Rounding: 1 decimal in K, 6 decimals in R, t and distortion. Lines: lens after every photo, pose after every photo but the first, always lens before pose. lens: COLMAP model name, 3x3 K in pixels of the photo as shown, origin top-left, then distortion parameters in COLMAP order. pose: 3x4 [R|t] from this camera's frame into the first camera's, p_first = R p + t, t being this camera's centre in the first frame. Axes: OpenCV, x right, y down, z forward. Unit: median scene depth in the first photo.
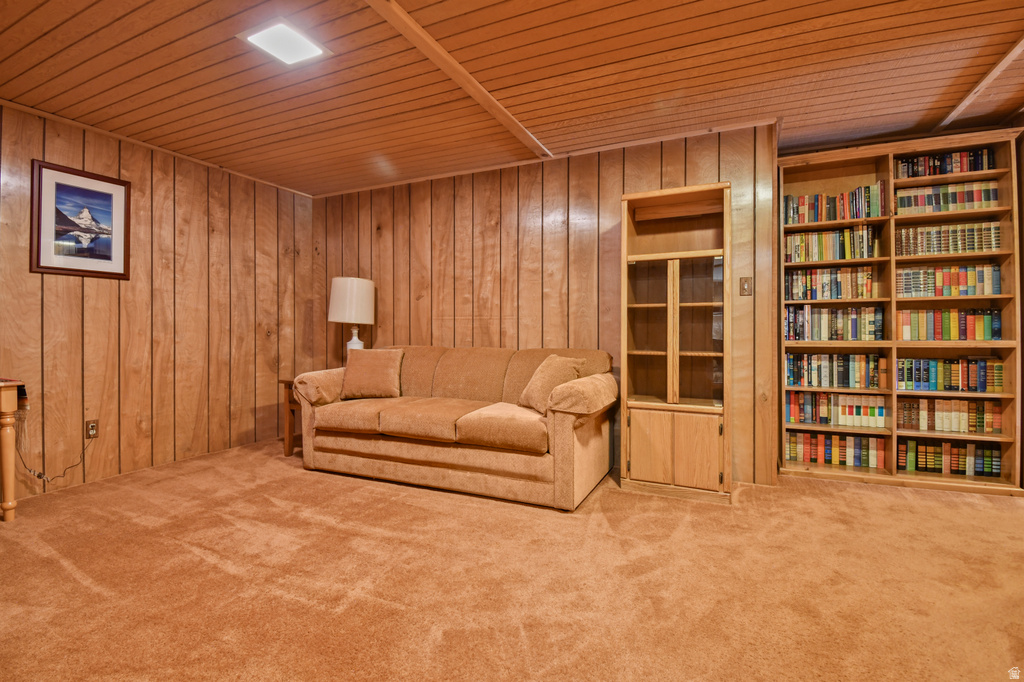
lens RADIAL K [[461.0, 0, 515.4], [0, 461.0, 328.1], [0, 0, 1]] dist [0.001875, -0.018237]
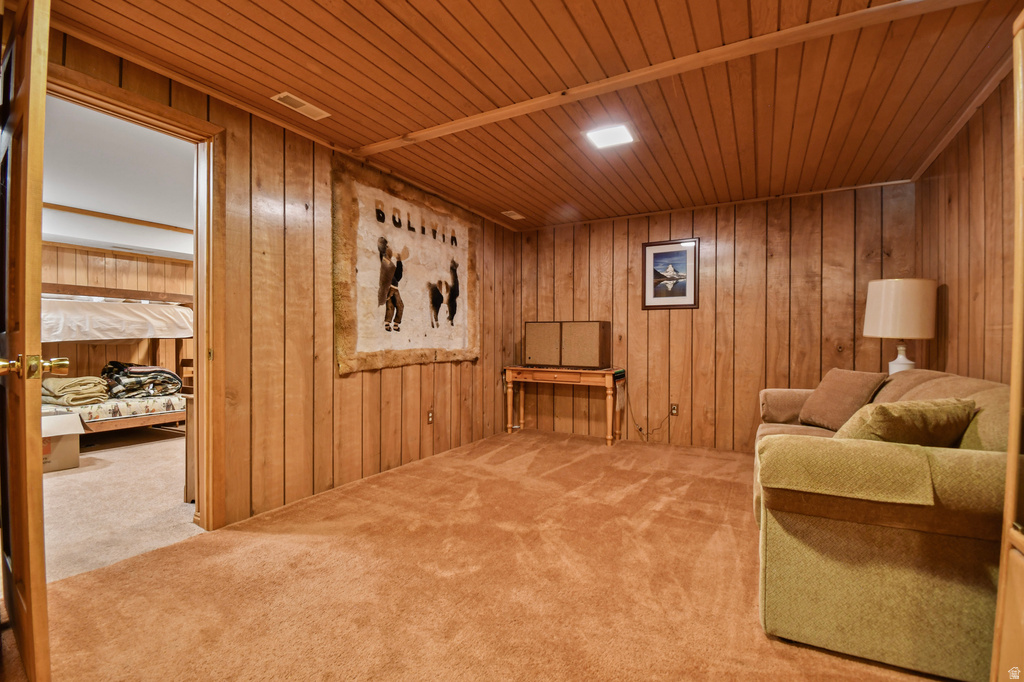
lens RADIAL K [[464.7, 0, 512.0], [0, 464.7, 341.0], [0, 0, 1]] dist [0.001245, -0.017688]
pose [[-0.076224, 0.000783, -0.997090, 0.568241], [-0.002057, 0.999997, 0.000943, -0.005255], [0.997089, 0.002123, -0.076223, 0.507485]]
